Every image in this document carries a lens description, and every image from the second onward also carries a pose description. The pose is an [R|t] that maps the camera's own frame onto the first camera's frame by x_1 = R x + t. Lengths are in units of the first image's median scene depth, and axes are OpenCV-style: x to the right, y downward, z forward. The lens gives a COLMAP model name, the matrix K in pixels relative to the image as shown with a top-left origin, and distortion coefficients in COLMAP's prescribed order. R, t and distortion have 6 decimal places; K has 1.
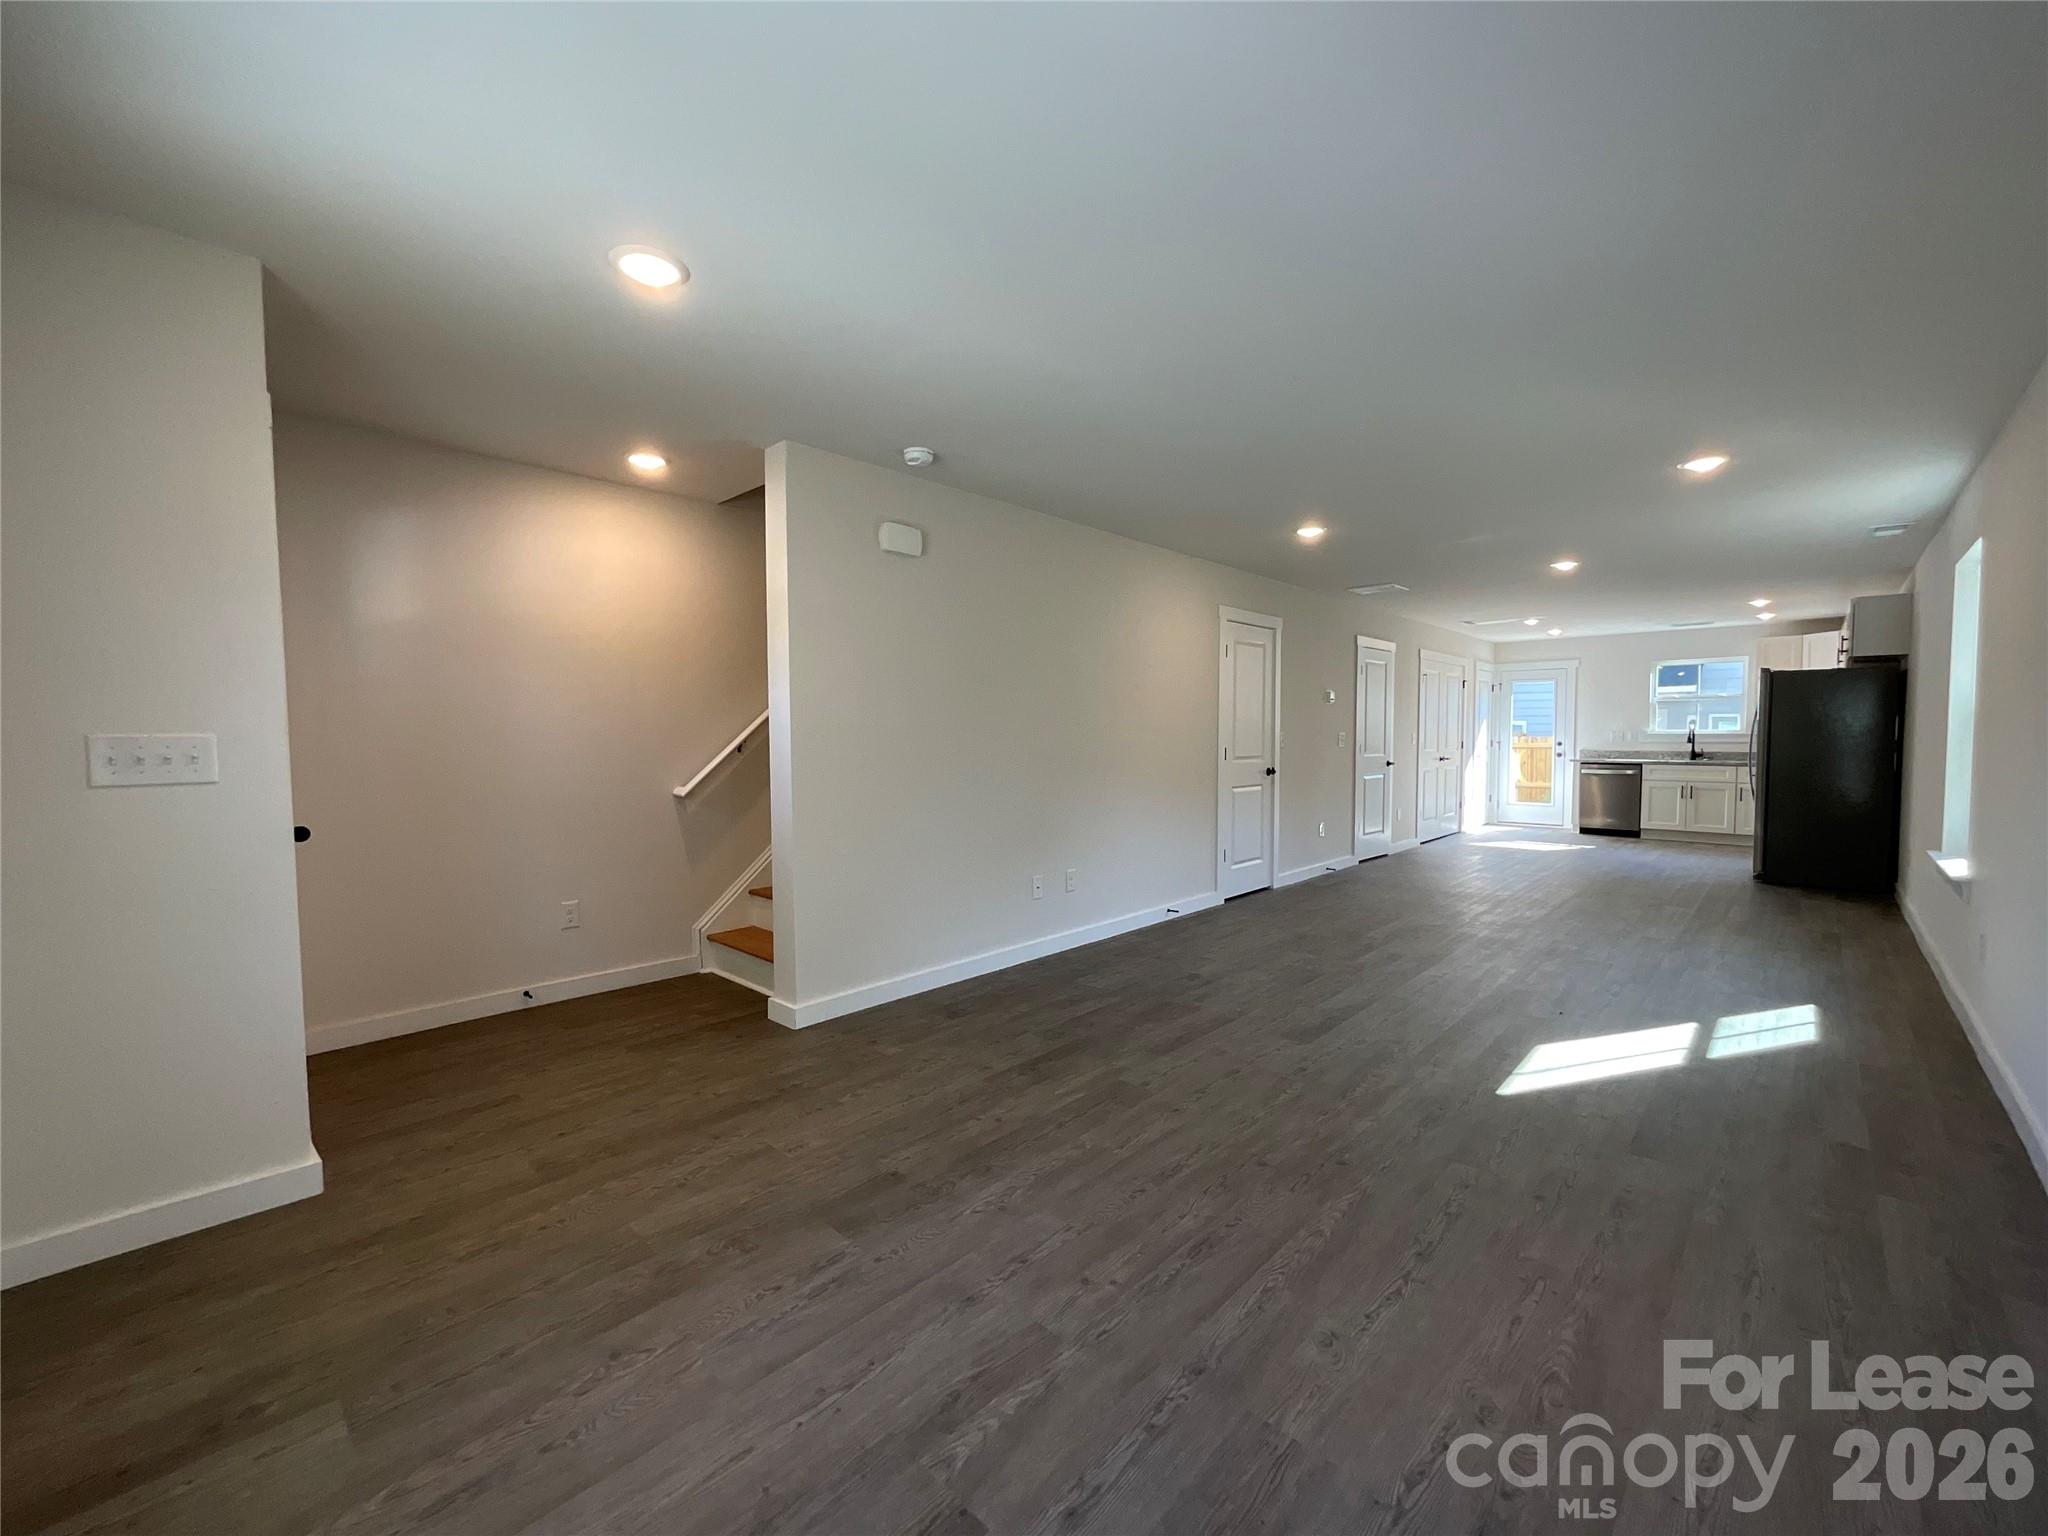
lens RADIAL K [[827.6, 0, 1024.0], [0, 827.6, 768.0], [0, 0, 1]] dist [-0.001065, -0.000304]
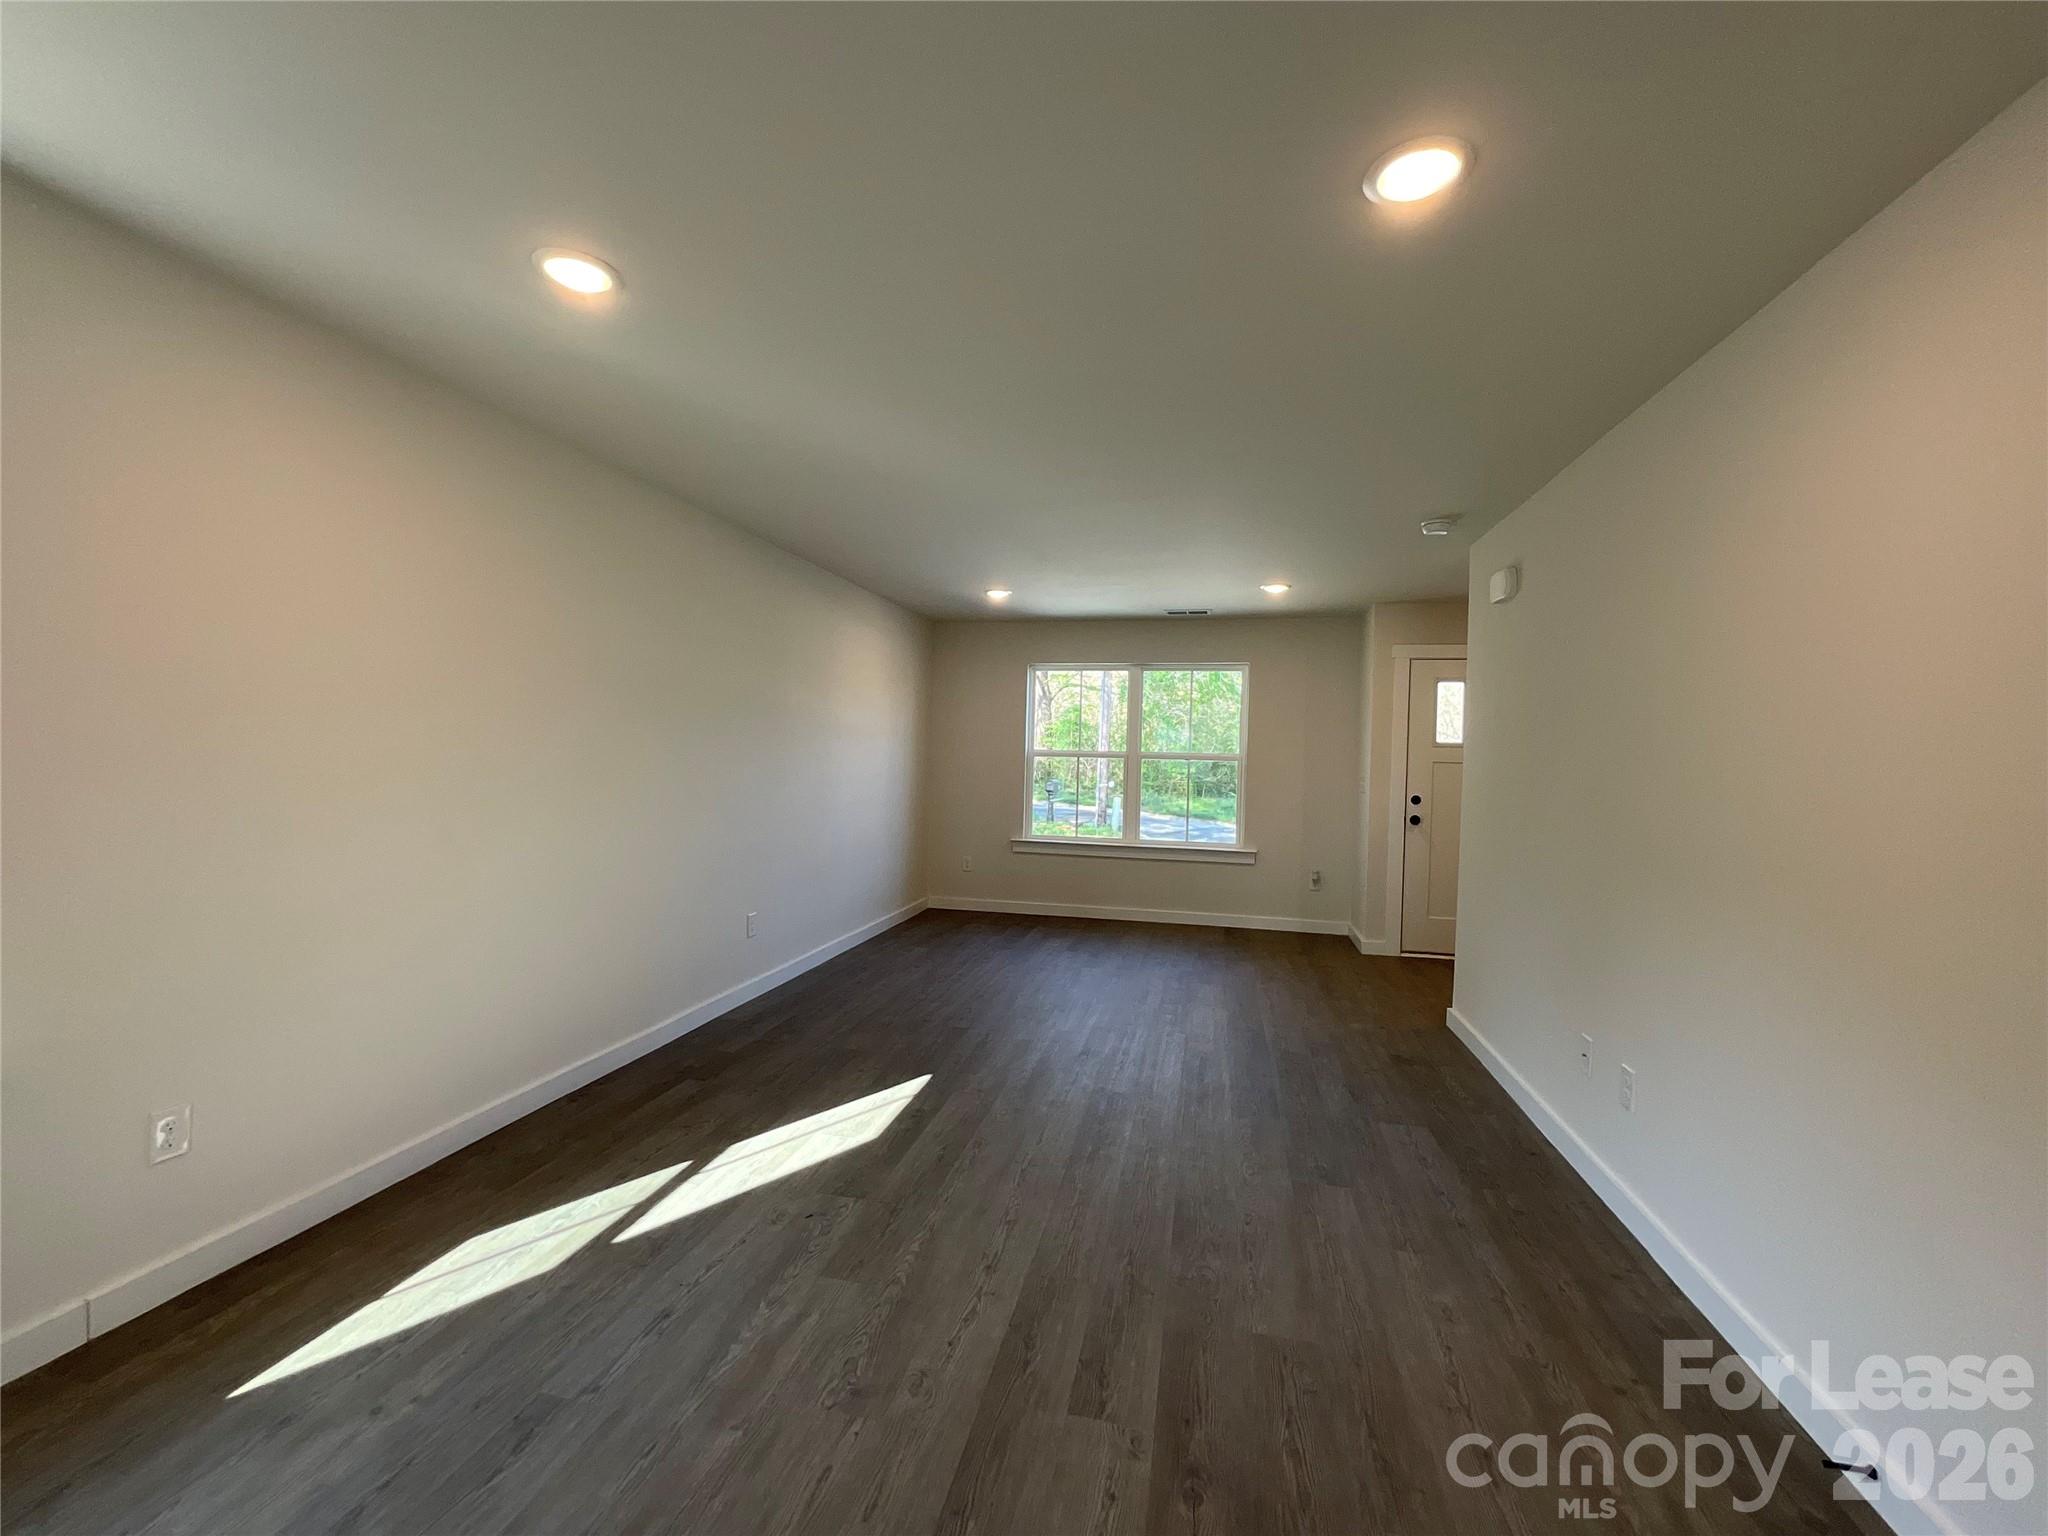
lens RADIAL K [[827.6, 0, 1024.0], [0, 827.6, 768.0], [0, 0, 1]] dist [-0.001065, -0.000304]
pose [[-0.860790, -0.011079, -0.508839, 0.882248], [-0.045629, 0.997417, 0.055473, -0.100099], [0.506910, 0.070969, -0.859072, 1.698404]]
